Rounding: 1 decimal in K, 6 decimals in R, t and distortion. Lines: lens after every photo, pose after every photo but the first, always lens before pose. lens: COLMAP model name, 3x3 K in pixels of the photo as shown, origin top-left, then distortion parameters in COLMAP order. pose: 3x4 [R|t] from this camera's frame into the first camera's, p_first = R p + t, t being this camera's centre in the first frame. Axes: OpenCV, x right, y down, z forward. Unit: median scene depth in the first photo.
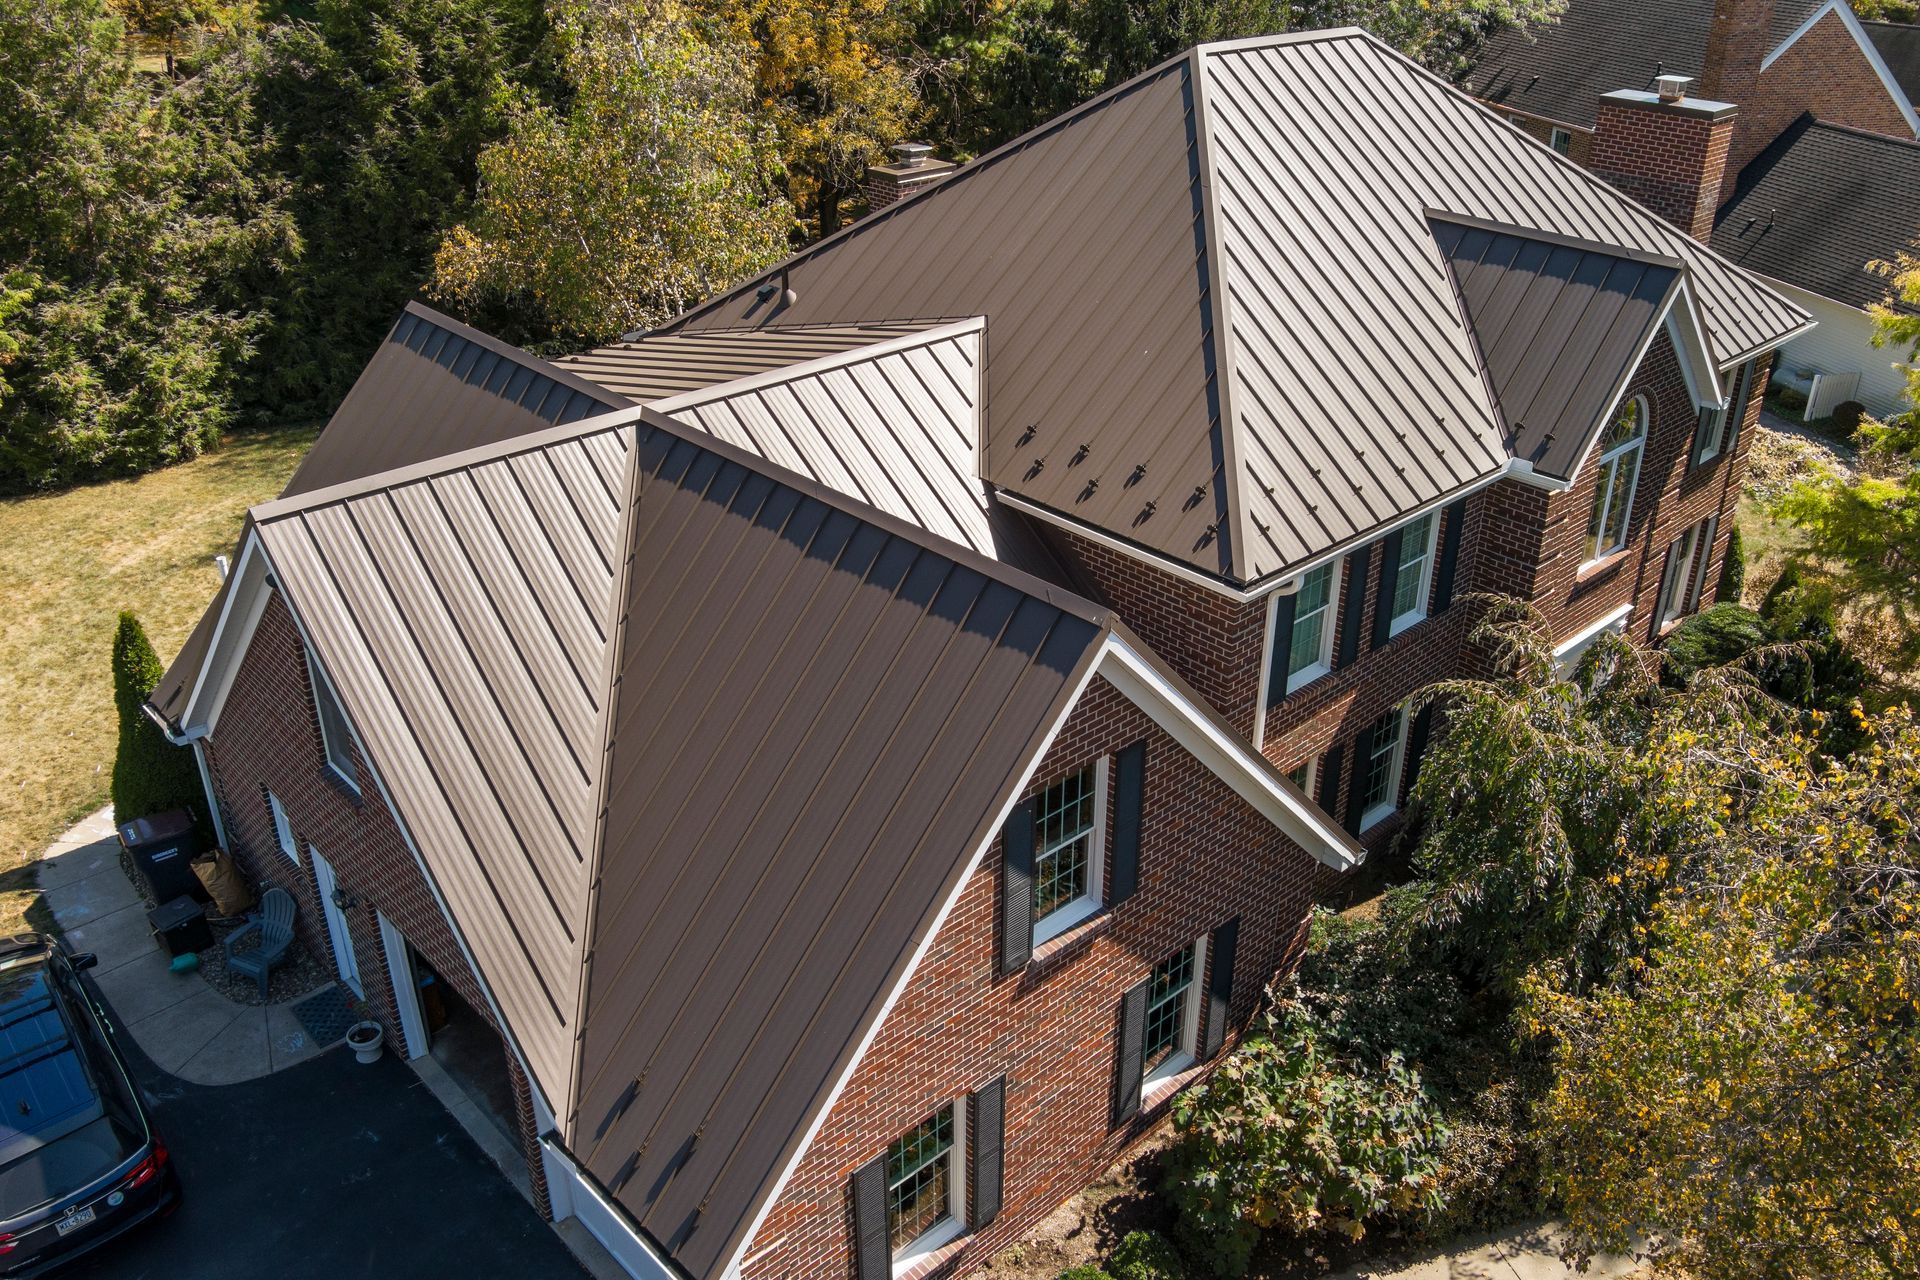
lens RADIAL K [[1568.9, 0, 979.5], [0, 1568.9, 643.0], [0, 0, 1]] dist [-0.067606, 0.029108]
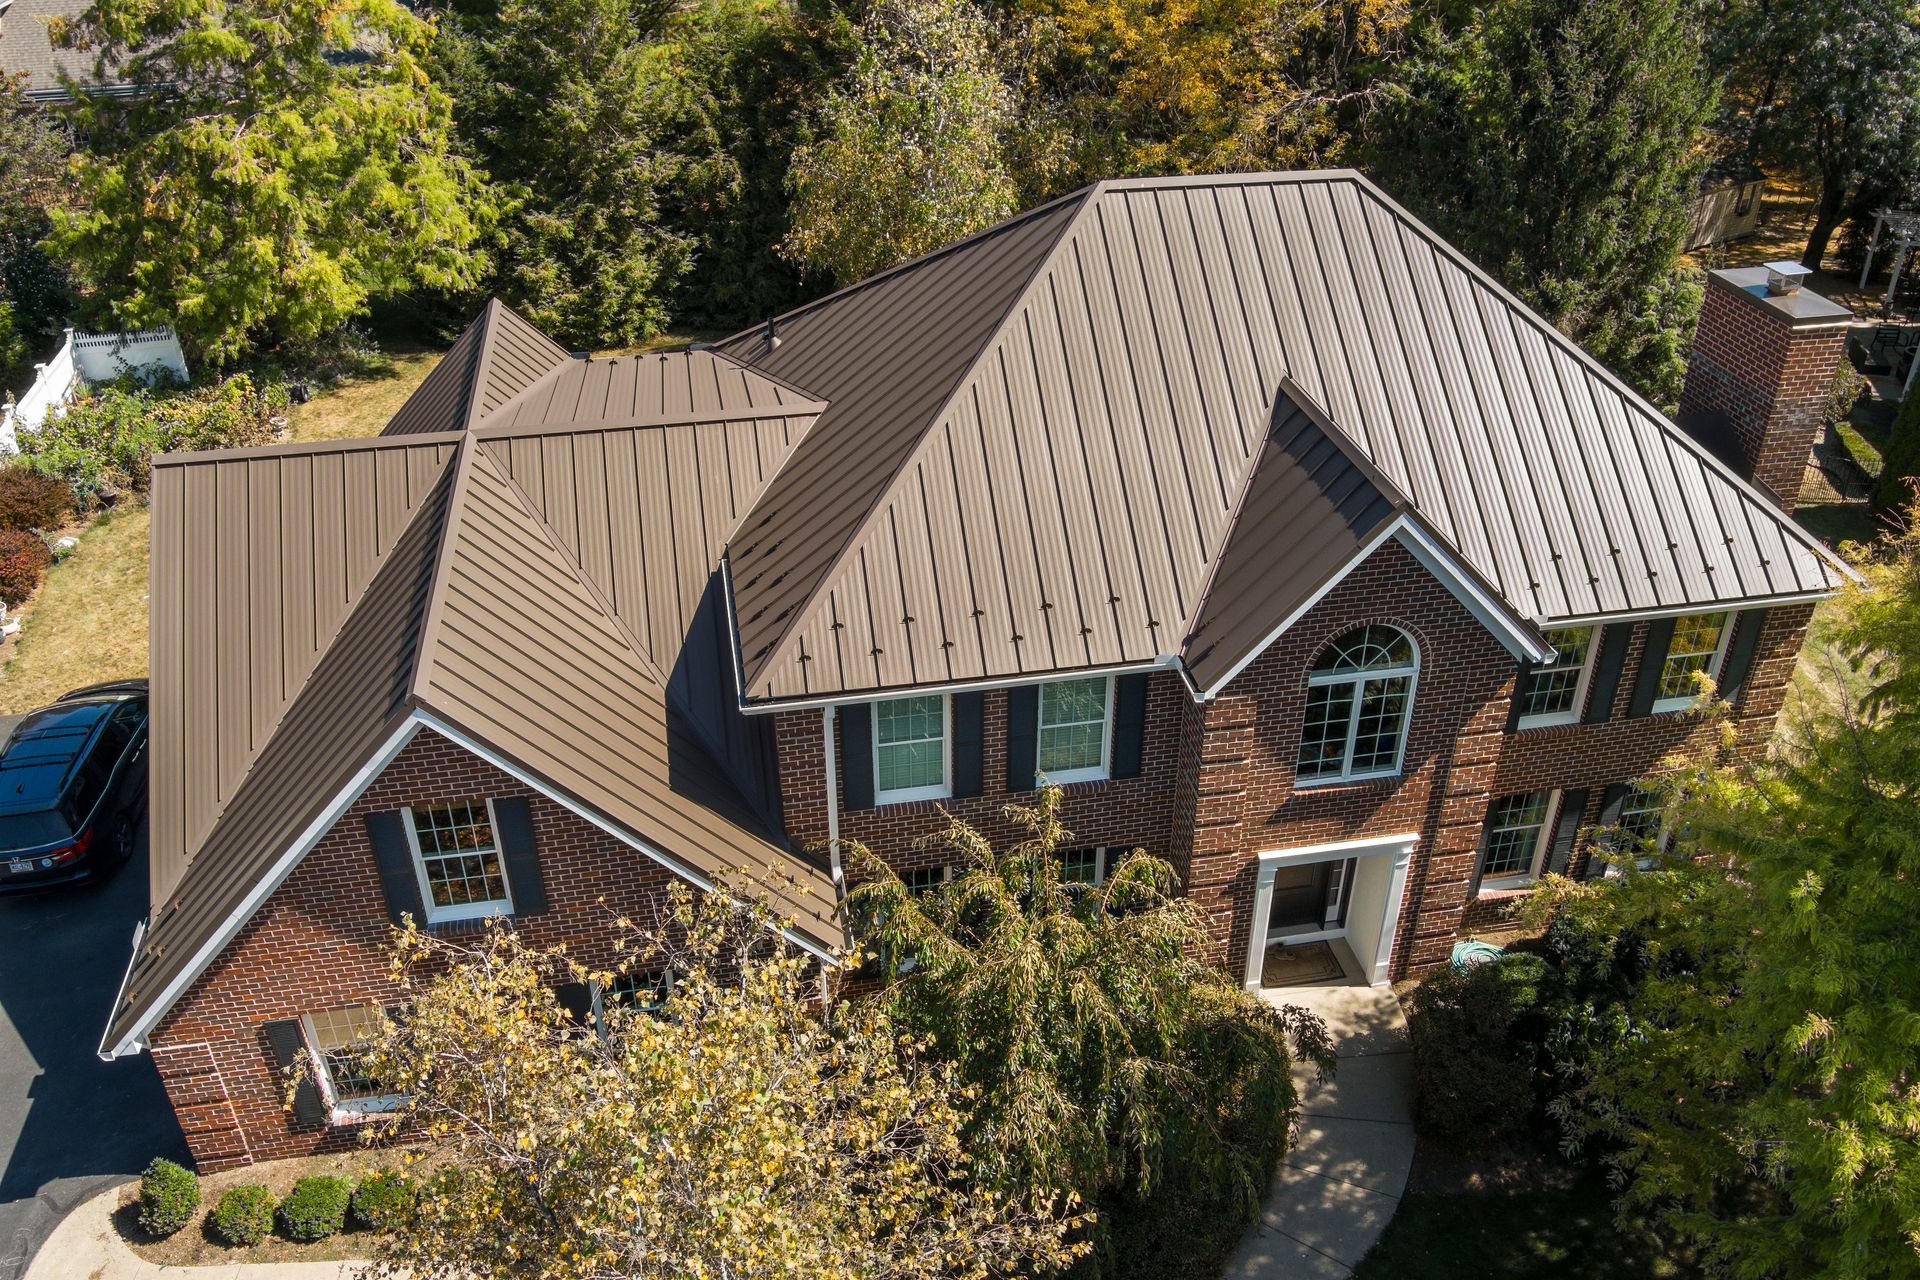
lens RADIAL K [[1548.1, 0, 966.6], [0, 1548.1, 641.4], [0, 0, 1]] dist [-0.068982, 0.023787]
pose [[0.843469, 0.276608, -0.460486, 0.670699], [-0.245032, 0.960972, 0.128421, -0.216237], [0.478037, 0.004514, 0.878328, 0.068158]]
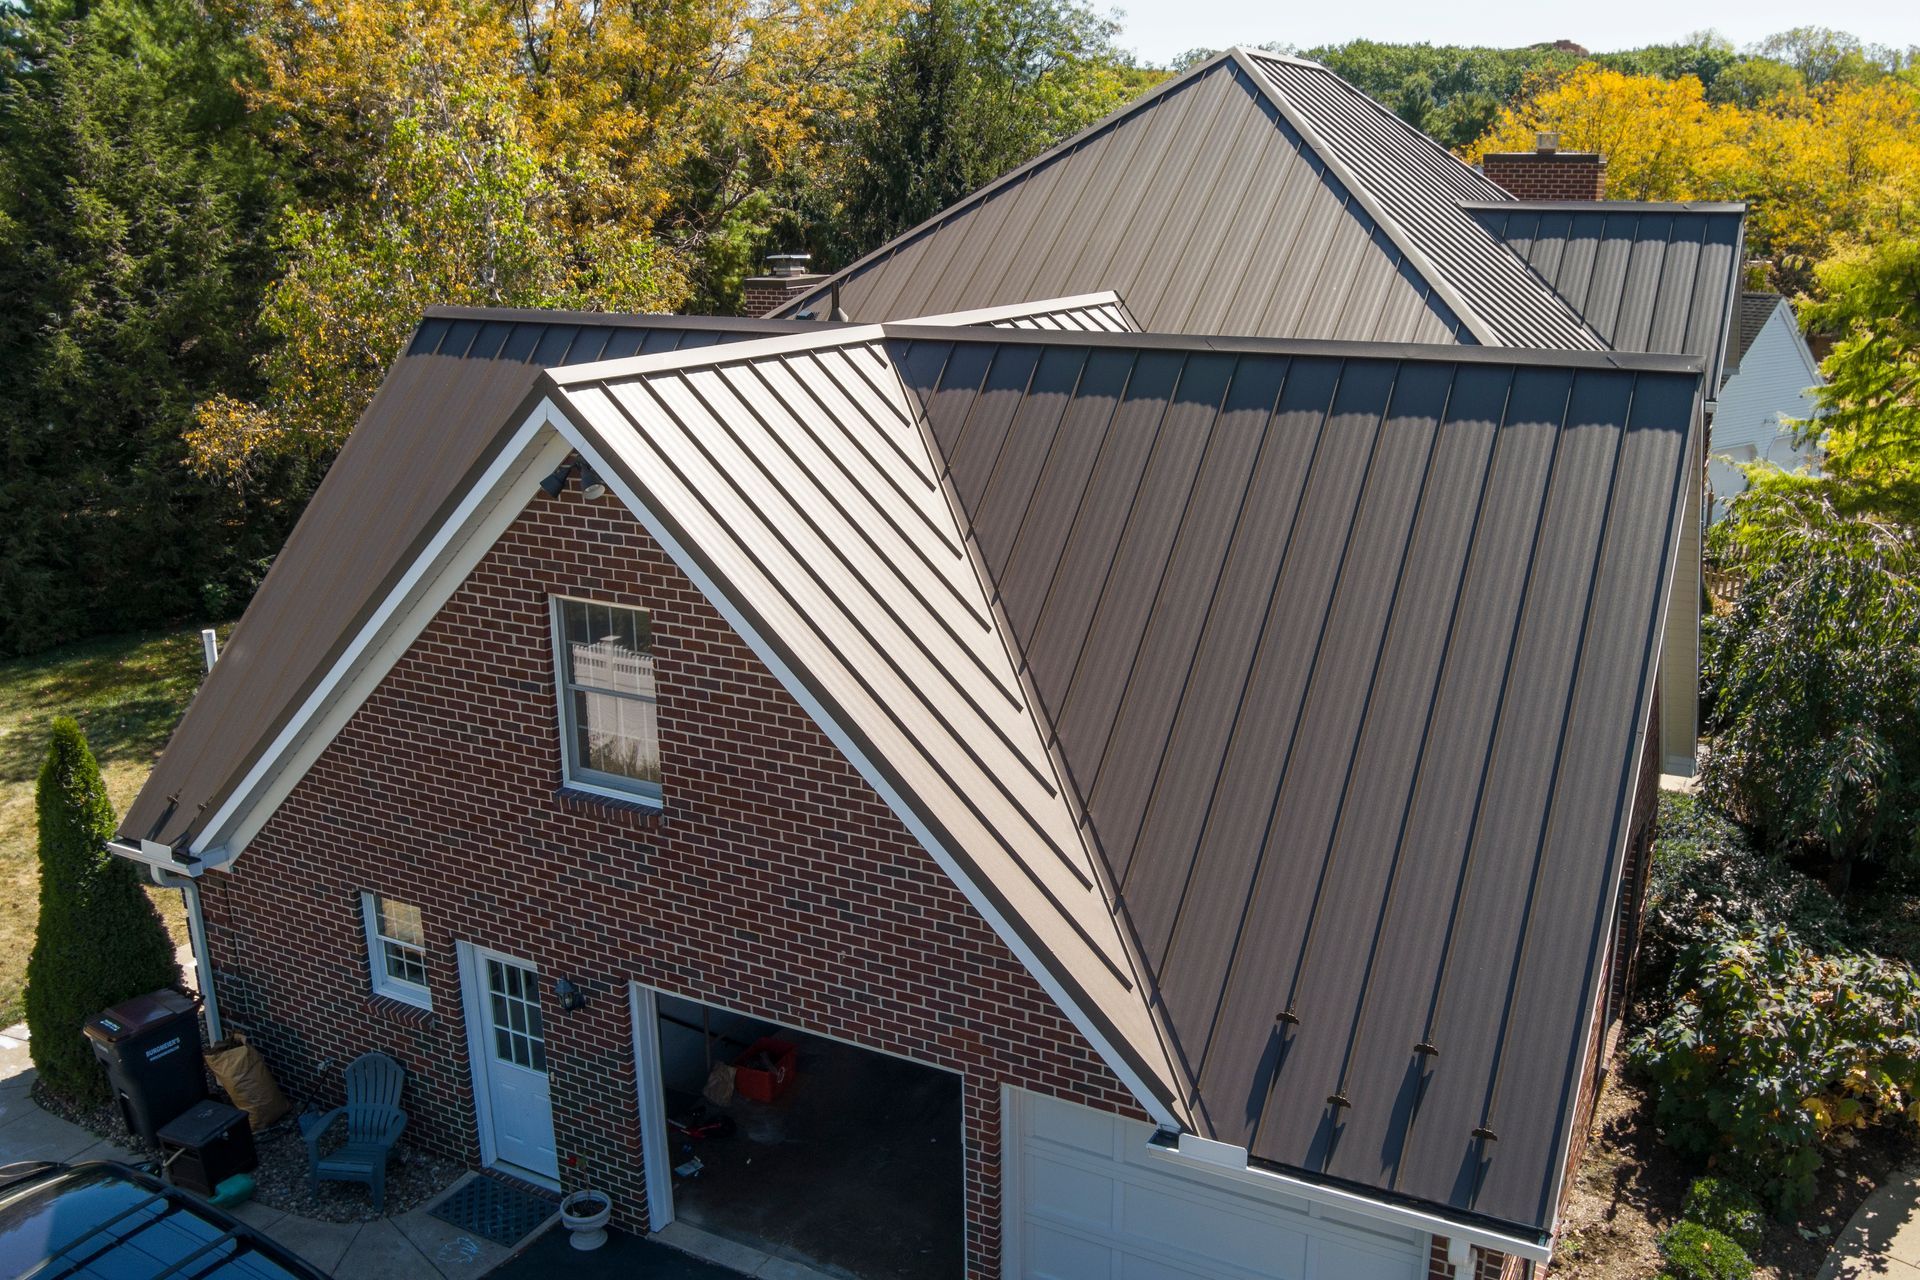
lens RADIAL K [[1608.4, 0, 1015.5], [0, 1608.4, 636.5], [0, 0, 1]] dist [-0.080513, 0.028562]
pose [[0.943855, -0.100741, 0.314625, -0.373601], [0.163981, 0.969629, -0.181464, 0.149065], [-0.286789, 0.222868, 0.931709, 0.200970]]
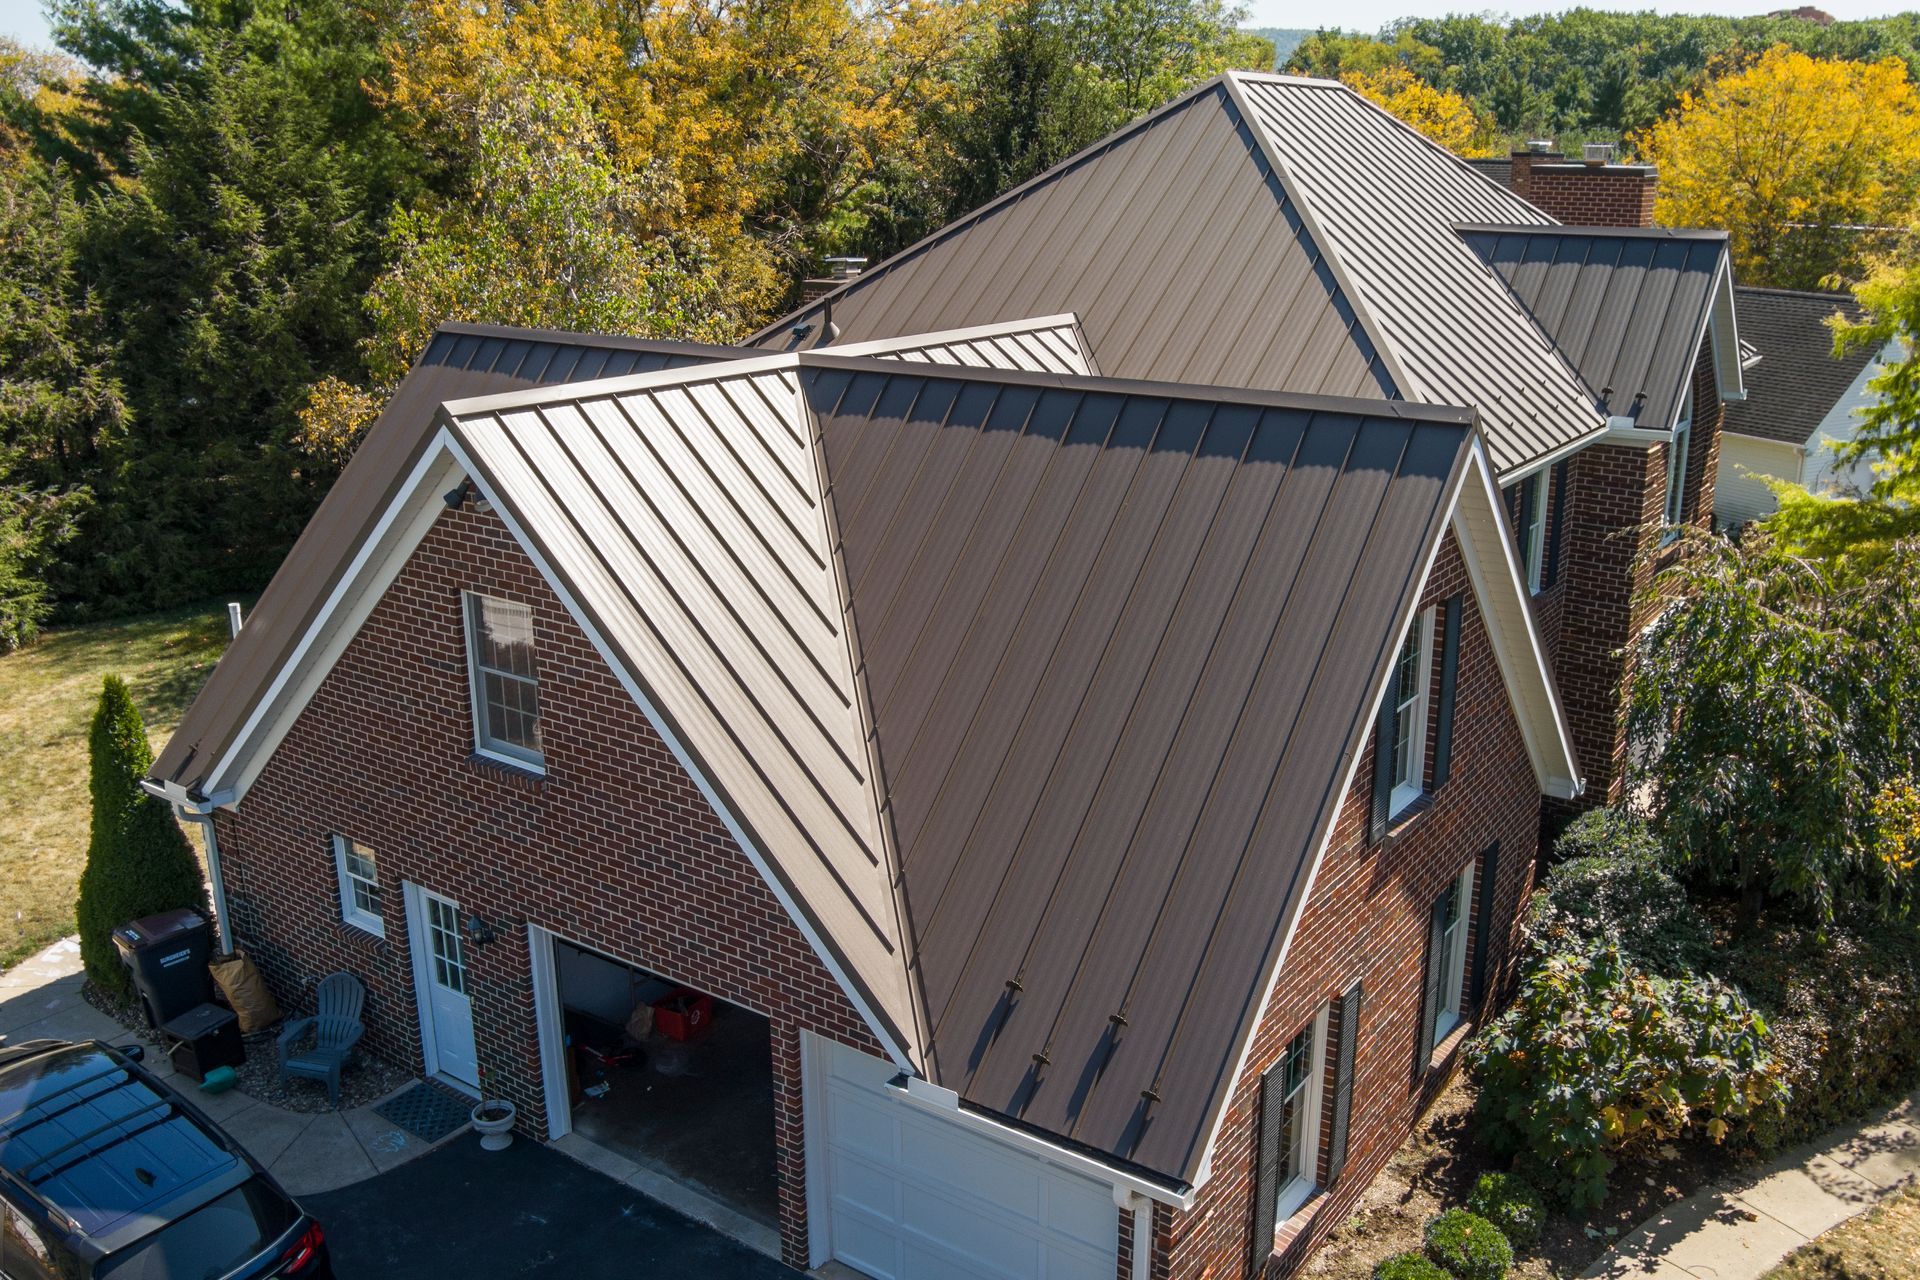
lens RADIAL K [[1636.6, 0, 991.7], [0, 1636.6, 658.6], [0, 0, 1]] dist [-0.069546, -0.002162]
pose [[0.979332, -0.067409, 0.190696, -0.259979], [0.101165, 0.979671, -0.173234, 0.173734], [-0.175141, 0.188945, 0.966243, 0.079998]]
